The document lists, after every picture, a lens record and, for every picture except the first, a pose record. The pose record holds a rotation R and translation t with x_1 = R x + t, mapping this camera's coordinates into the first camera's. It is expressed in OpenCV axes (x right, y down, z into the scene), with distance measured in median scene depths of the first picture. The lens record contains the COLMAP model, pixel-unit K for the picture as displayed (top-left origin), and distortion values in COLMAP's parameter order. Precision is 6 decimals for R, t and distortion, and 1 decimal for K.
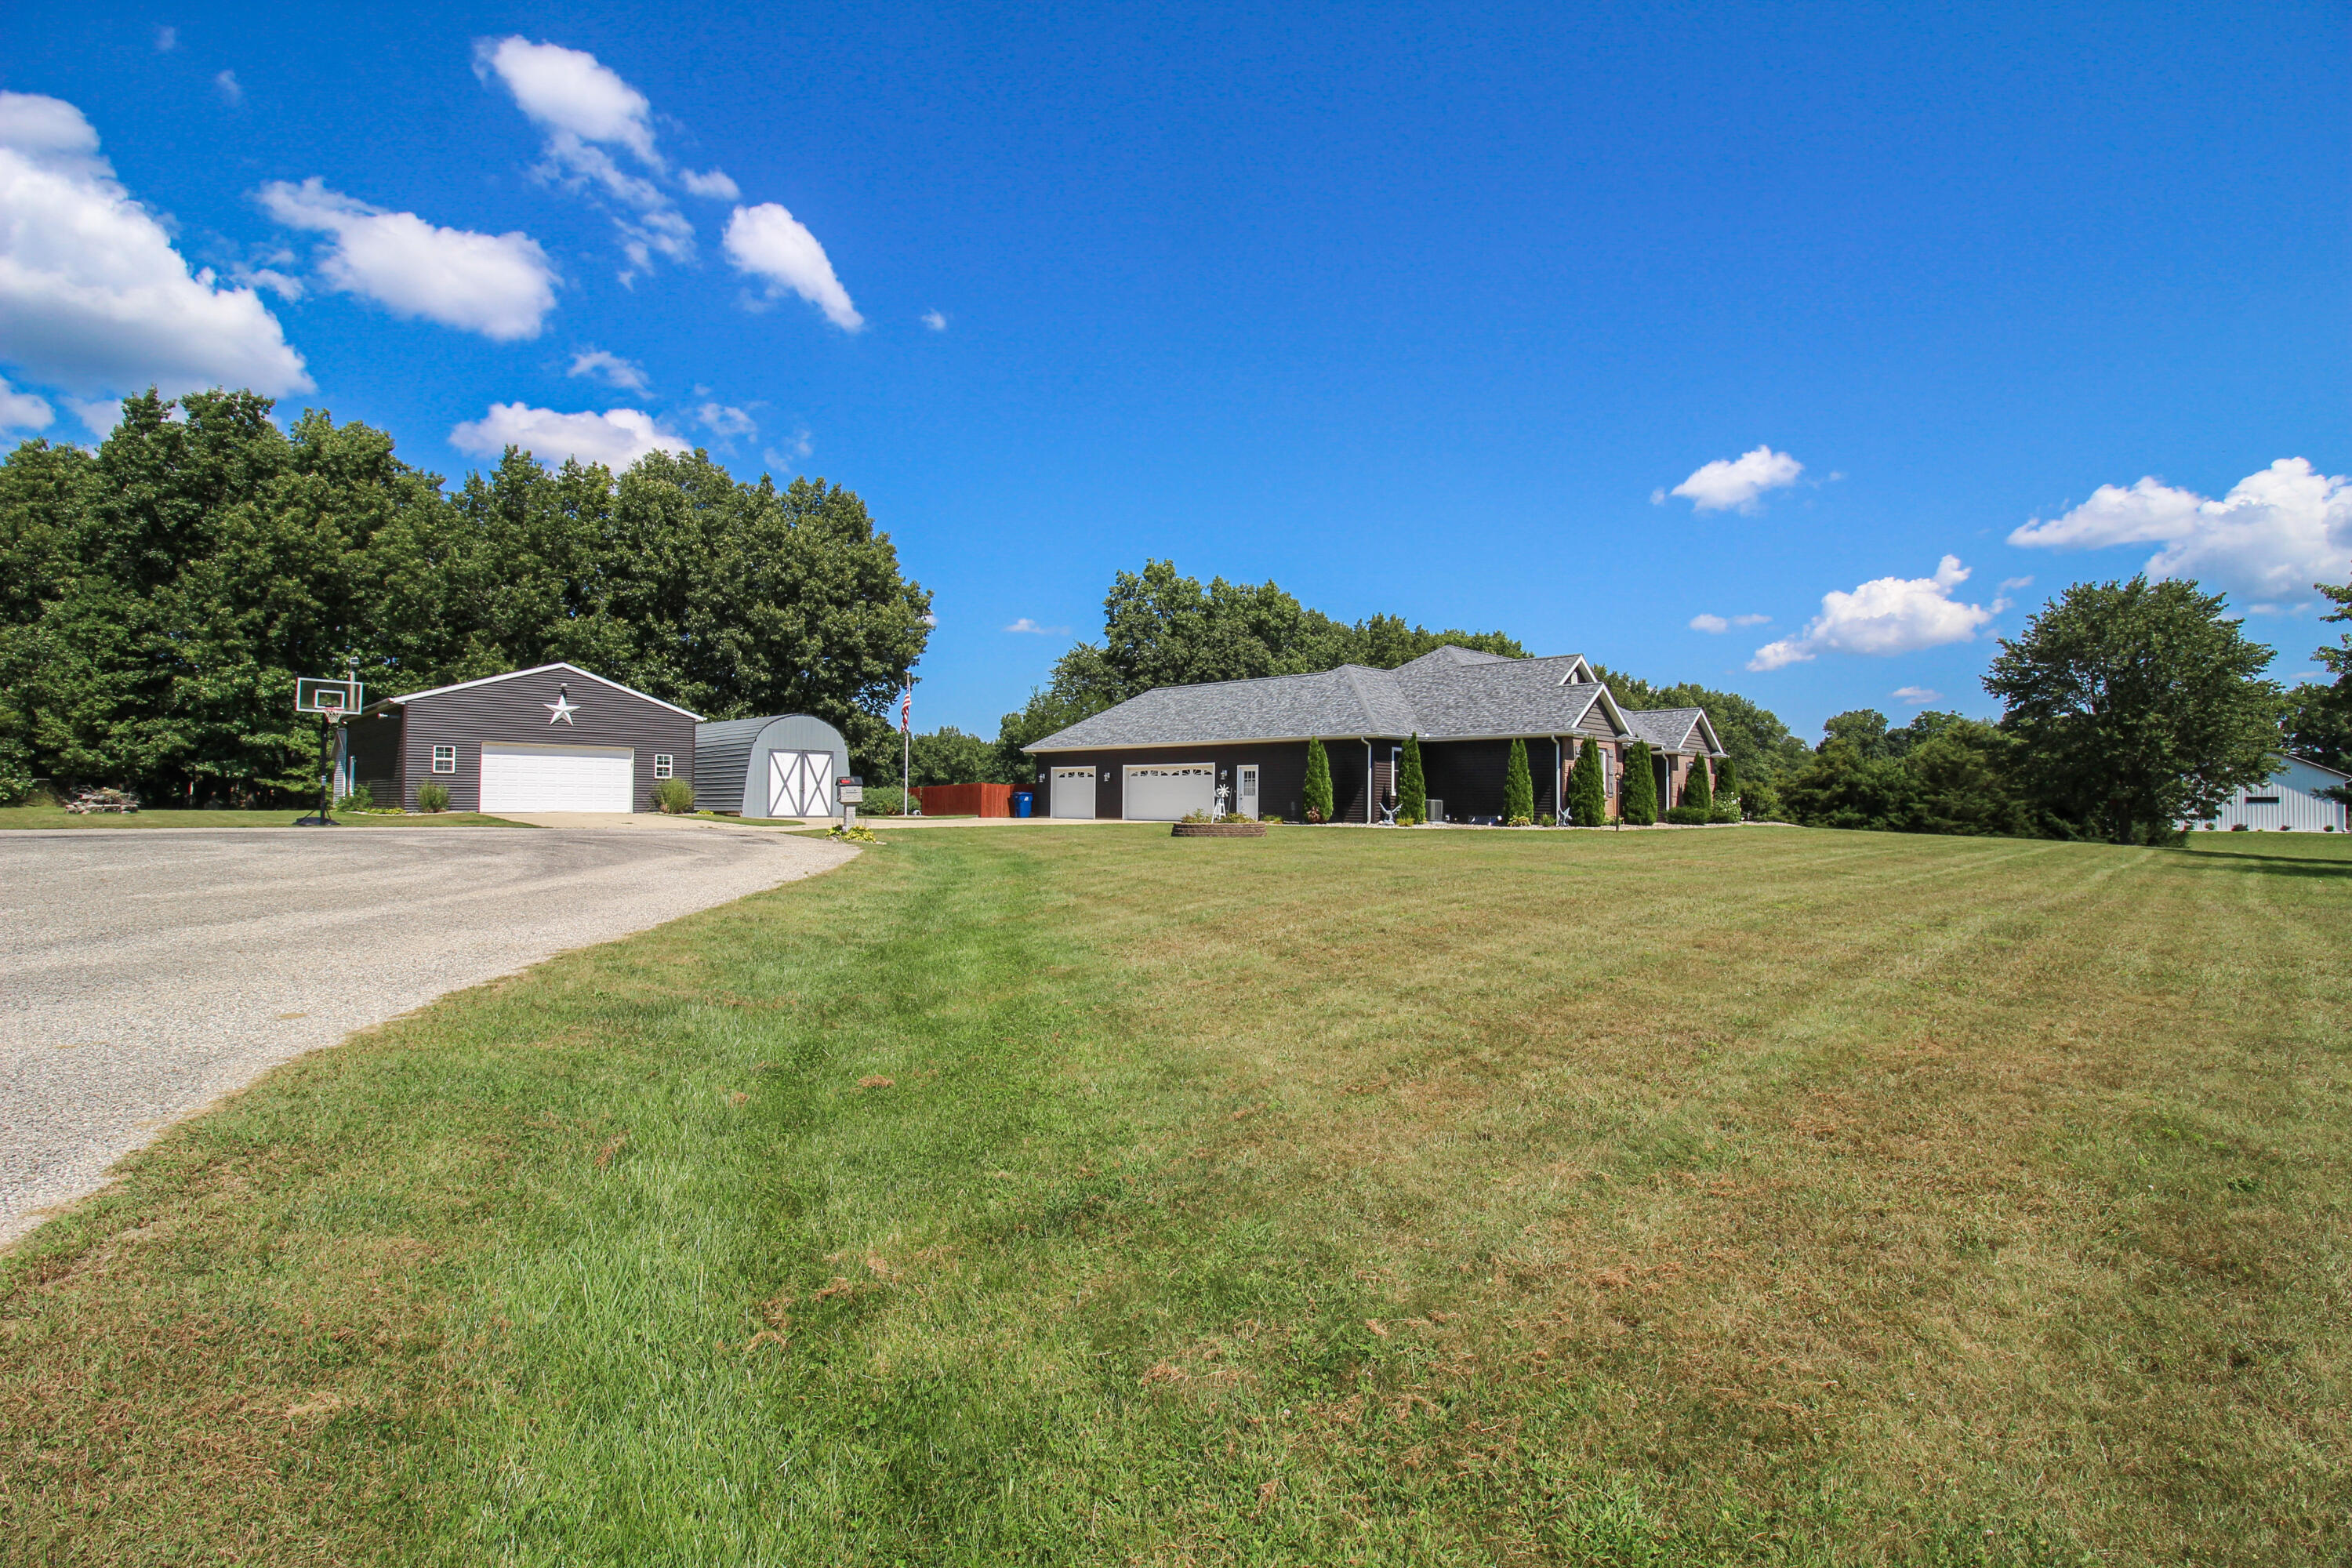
lens RADIAL K [[1100.9, 0, 1184.3], [0, 1100.9, 784.2], [0, 0, 1]] dist [0.001029, -0.011453]
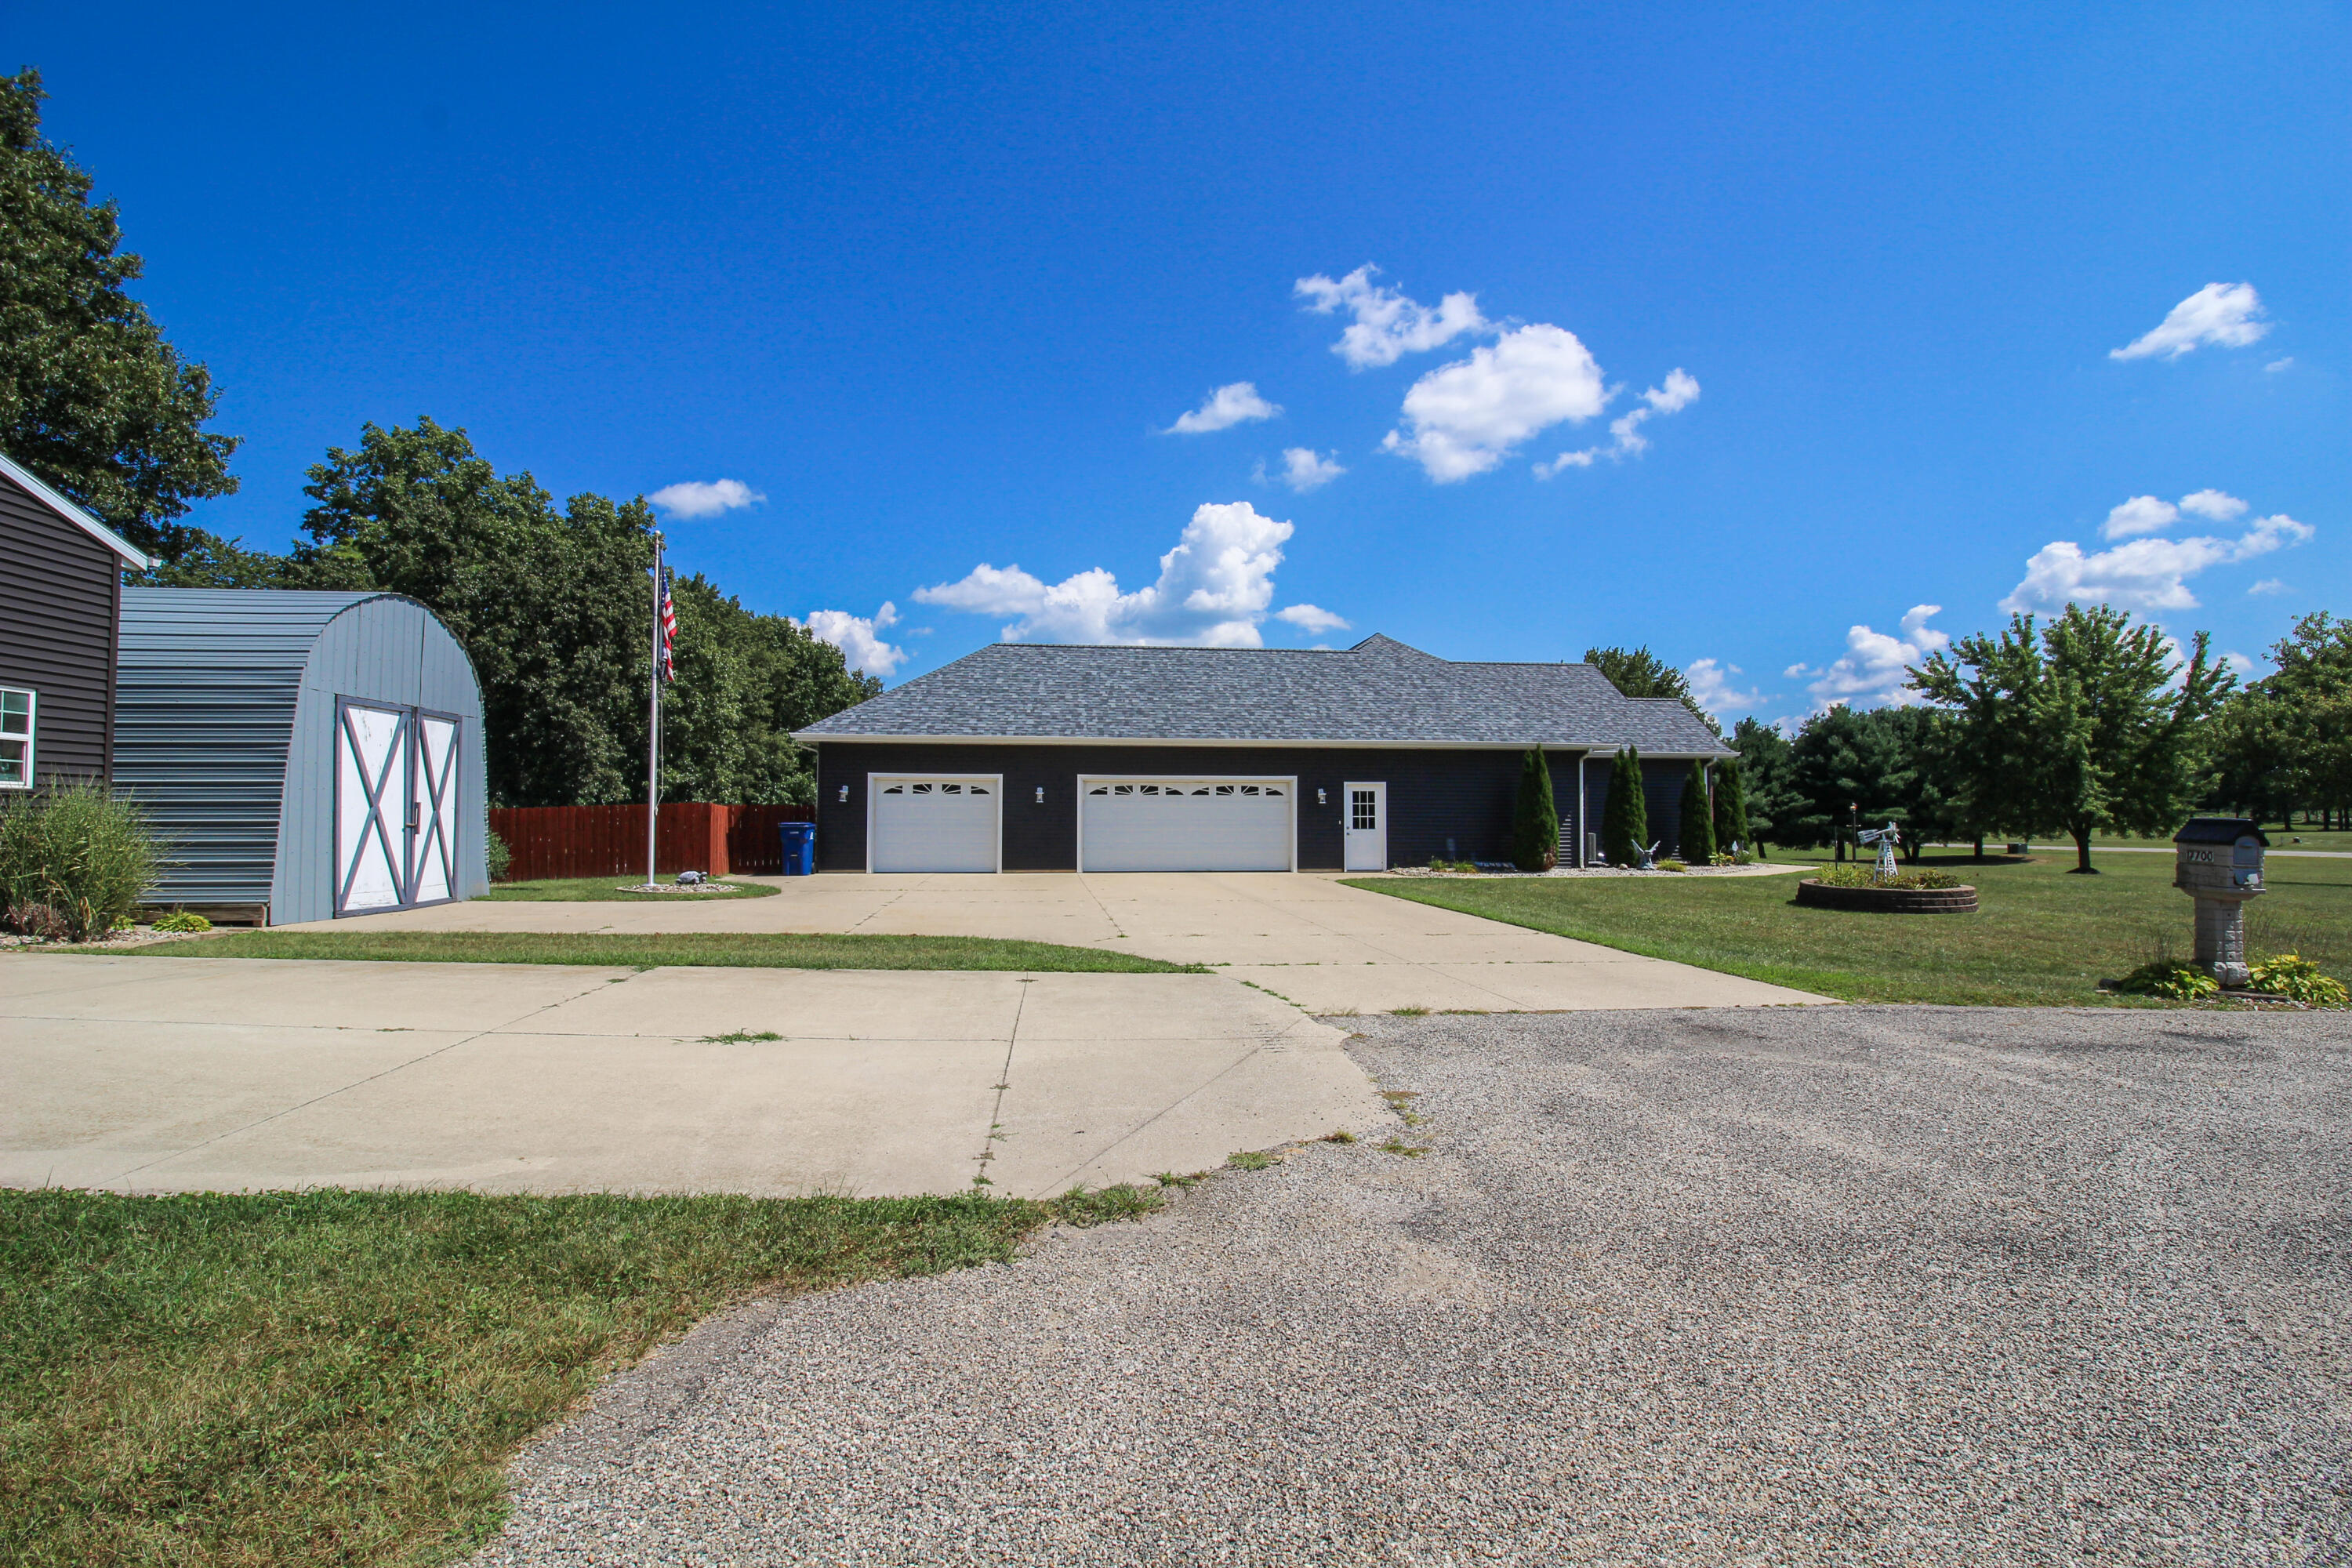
lens RADIAL K [[1100.9, 0, 1189.3], [0, 1100.9, 780.4], [0, 0, 1]] dist [0.001029, -0.011453]
pose [[0.631105, 0.020615, 0.775423, -0.377814], [-0.011008, 0.999784, -0.017620, -0.004349], [-0.775619, 0.002584, 0.631196, 0.507899]]
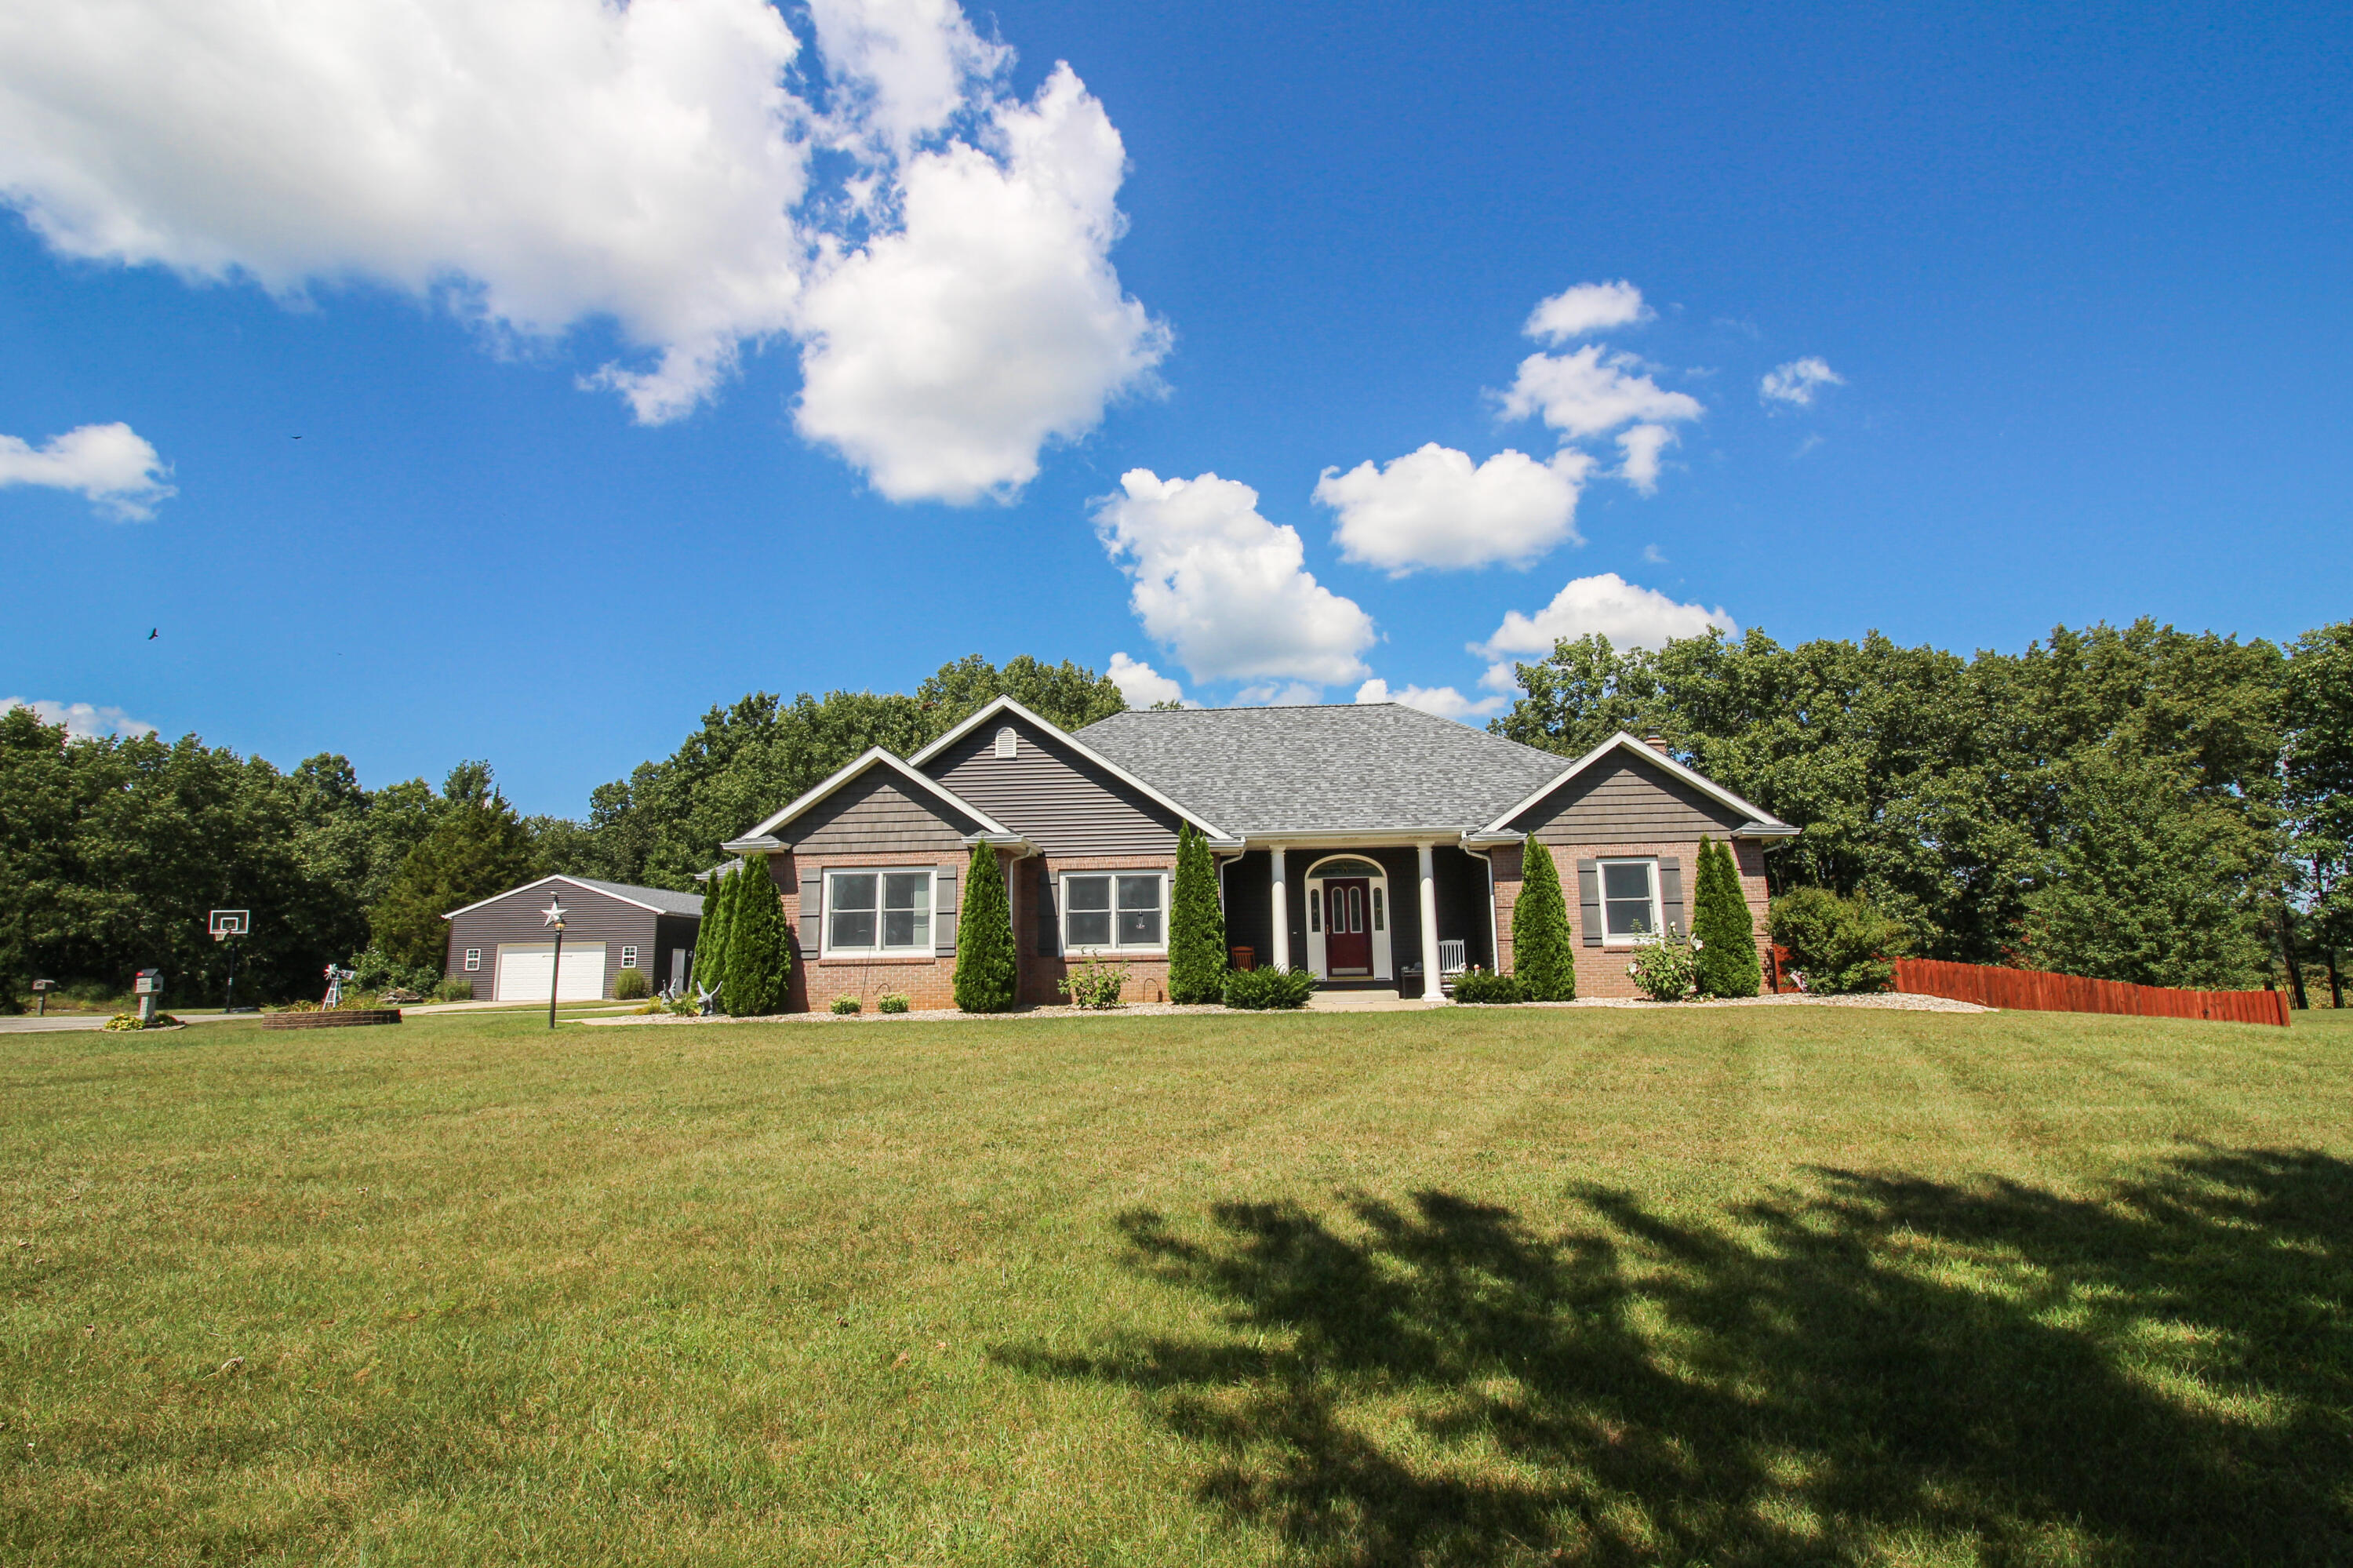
lens RADIAL K [[1169.5, 0, 1166.7], [0, 1169.5, 763.7], [0, 0, 1]] dist [-0.012957, -0.001872]
pose [[0.633971, -0.160975, -0.756418, 0.621800], [0.036661, 0.983253, -0.178522, 0.017341], [0.772487, 0.085447, 0.629255, 0.506304]]
